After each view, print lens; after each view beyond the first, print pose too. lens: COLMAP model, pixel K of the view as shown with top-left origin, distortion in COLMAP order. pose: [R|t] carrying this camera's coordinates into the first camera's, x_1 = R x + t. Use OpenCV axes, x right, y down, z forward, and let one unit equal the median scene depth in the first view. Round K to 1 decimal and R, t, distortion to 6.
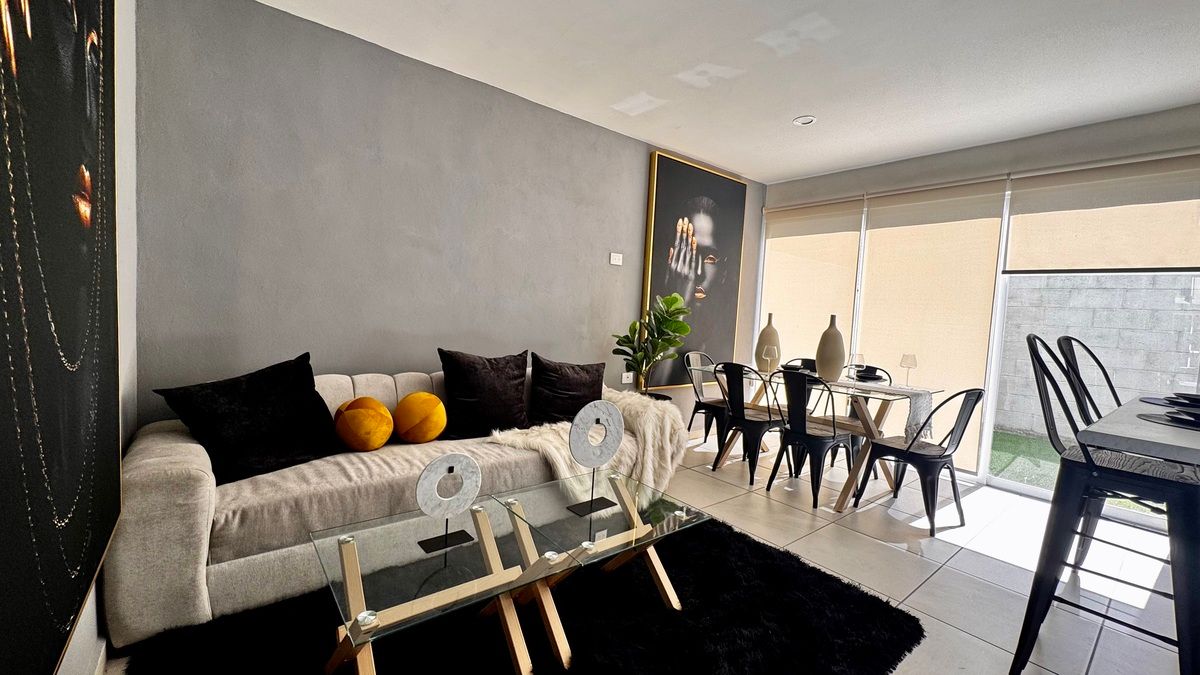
lens RADIAL K [[478.8, 0, 600.0], [0, 478.8, 337.5], [0, 0, 1]] dist [-0.000544, -0.000143]
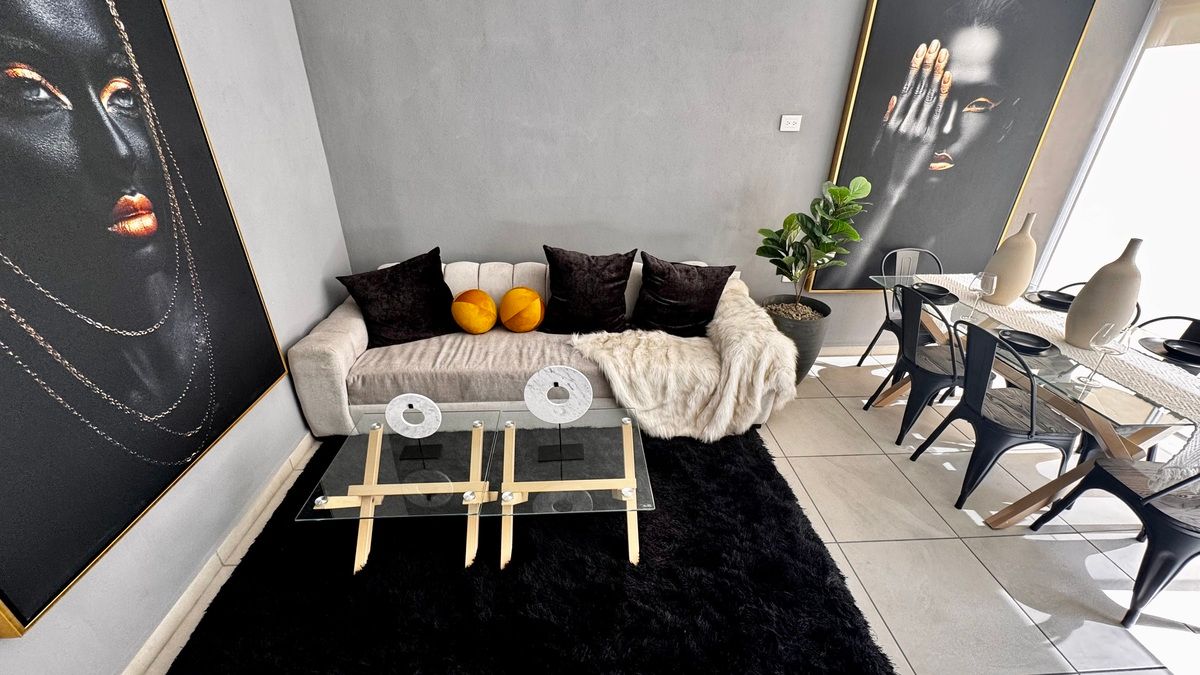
lens RADIAL K [[478.8, 0, 600.0], [0, 478.8, 337.5], [0, 0, 1]] dist [-0.000544, -0.000143]
pose [[0.815180, 0.219804, -0.535881, 0.317132], [-0.003180, 0.926880, 0.375343, -0.157767], [0.579199, -0.304268, 0.756273, 0.182219]]
